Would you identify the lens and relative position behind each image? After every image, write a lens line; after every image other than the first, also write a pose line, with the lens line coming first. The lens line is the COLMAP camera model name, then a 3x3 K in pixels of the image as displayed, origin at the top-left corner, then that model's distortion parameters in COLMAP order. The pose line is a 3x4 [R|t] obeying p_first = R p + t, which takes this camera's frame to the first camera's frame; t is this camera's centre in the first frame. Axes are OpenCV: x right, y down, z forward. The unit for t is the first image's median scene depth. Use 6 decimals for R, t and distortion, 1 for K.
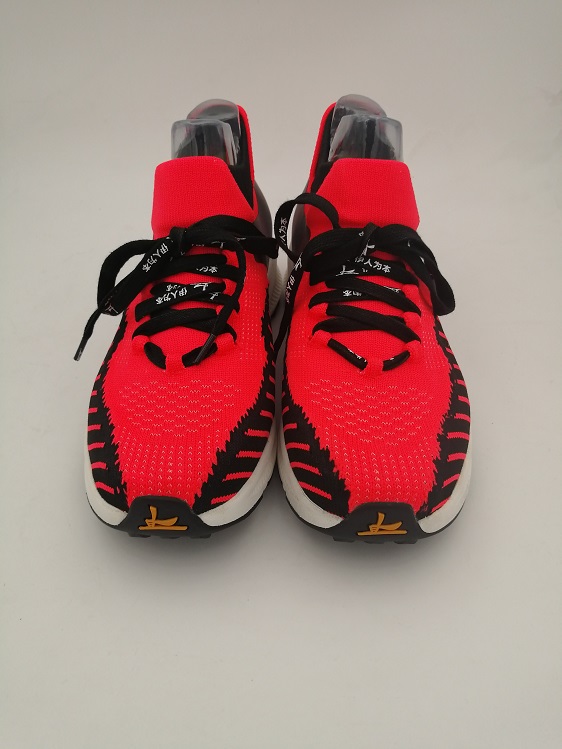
lens RADIAL K [[608.9, 0, 281.0], [0, 608.9, 374.5], [0, 0, 1]] dist [0.044396, -0.108529]
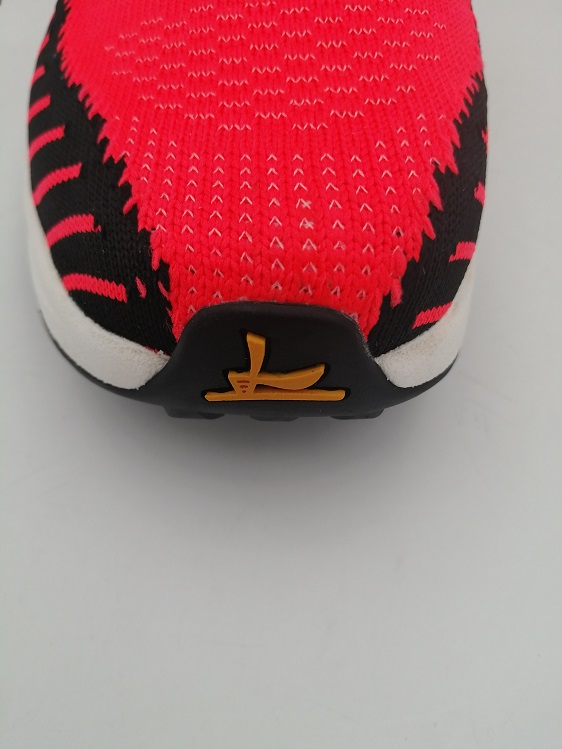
lens RADIAL K [[608.9, 0, 281.0], [0, 608.9, 374.5], [0, 0, 1]] dist [0.044396, -0.108529]
pose [[0.996879, -0.017508, 0.076973, -0.216382], [-0.001680, 0.970169, 0.242425, 0.153875], [-0.078921, -0.241798, 0.967112, 0.661346]]
